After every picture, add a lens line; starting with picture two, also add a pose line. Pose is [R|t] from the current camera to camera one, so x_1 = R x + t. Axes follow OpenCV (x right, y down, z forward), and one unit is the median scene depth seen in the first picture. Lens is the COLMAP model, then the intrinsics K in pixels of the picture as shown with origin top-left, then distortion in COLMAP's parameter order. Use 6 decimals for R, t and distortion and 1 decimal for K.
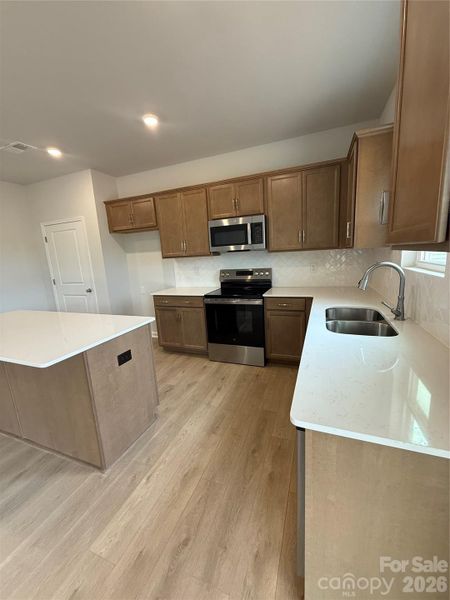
lens RADIAL K [[243.6, 0, 225.0], [0, 243.6, 300.0], [0, 0, 1]] dist [-0.001456, -0.000174]
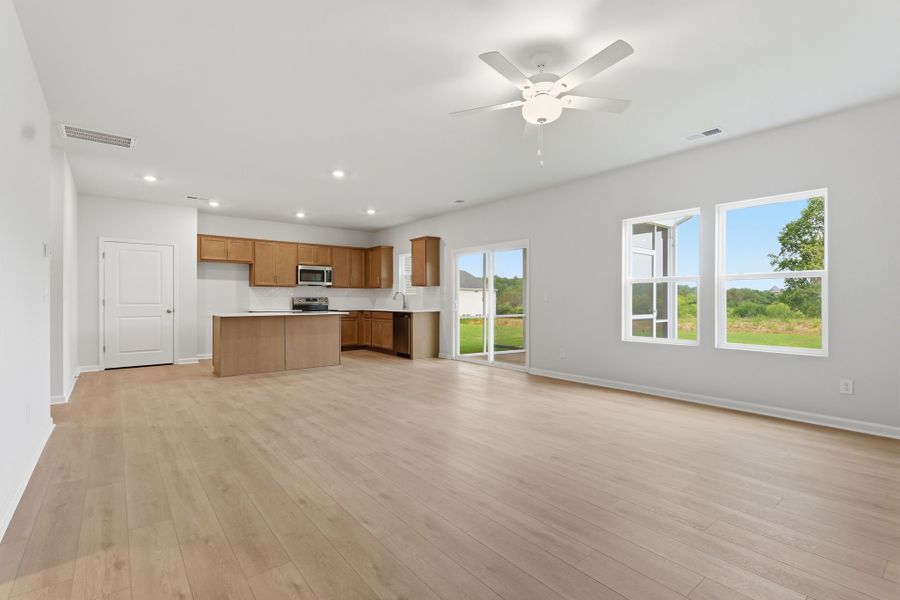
lens RADIAL K [[420.3, 0, 452.3], [0, 420.3, 298.4], [0, 0, 1]] dist [0.003445, 0.000567]
pose [[0.501607, 0.061117, 0.862934, -1.998876], [0.135062, 0.979737, -0.147898, 0.444563], [-0.854487, 0.190737, 0.483189, -1.178371]]
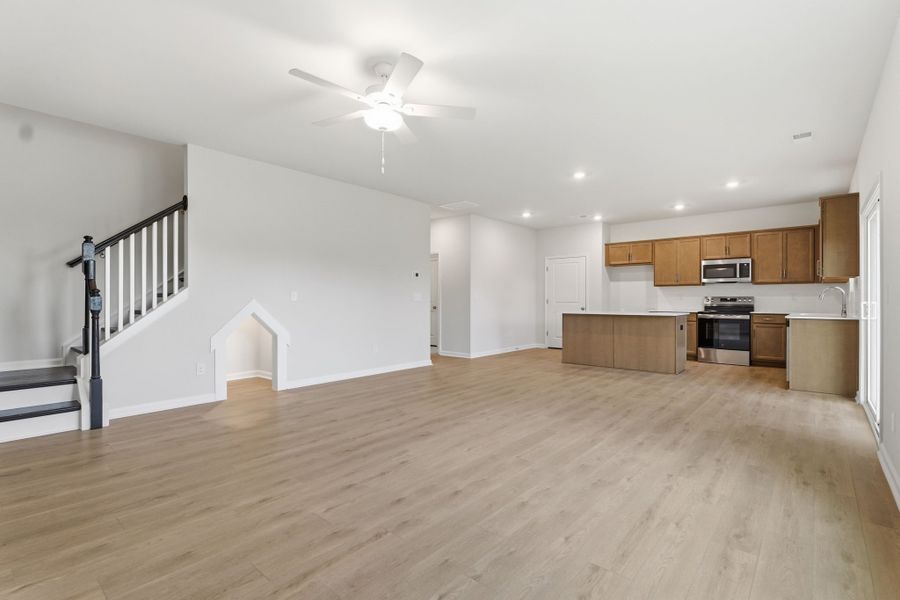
lens RADIAL K [[420.3, 0, 452.3], [0, 420.3, 298.4], [0, 0, 1]] dist [0.003445, 0.000567]
pose [[0.940912, 0.058457, -0.333569, -0.628420], [-0.117982, 0.979864, -0.161079, 0.471956], [0.317436, 0.190917, 0.928862, -1.750804]]
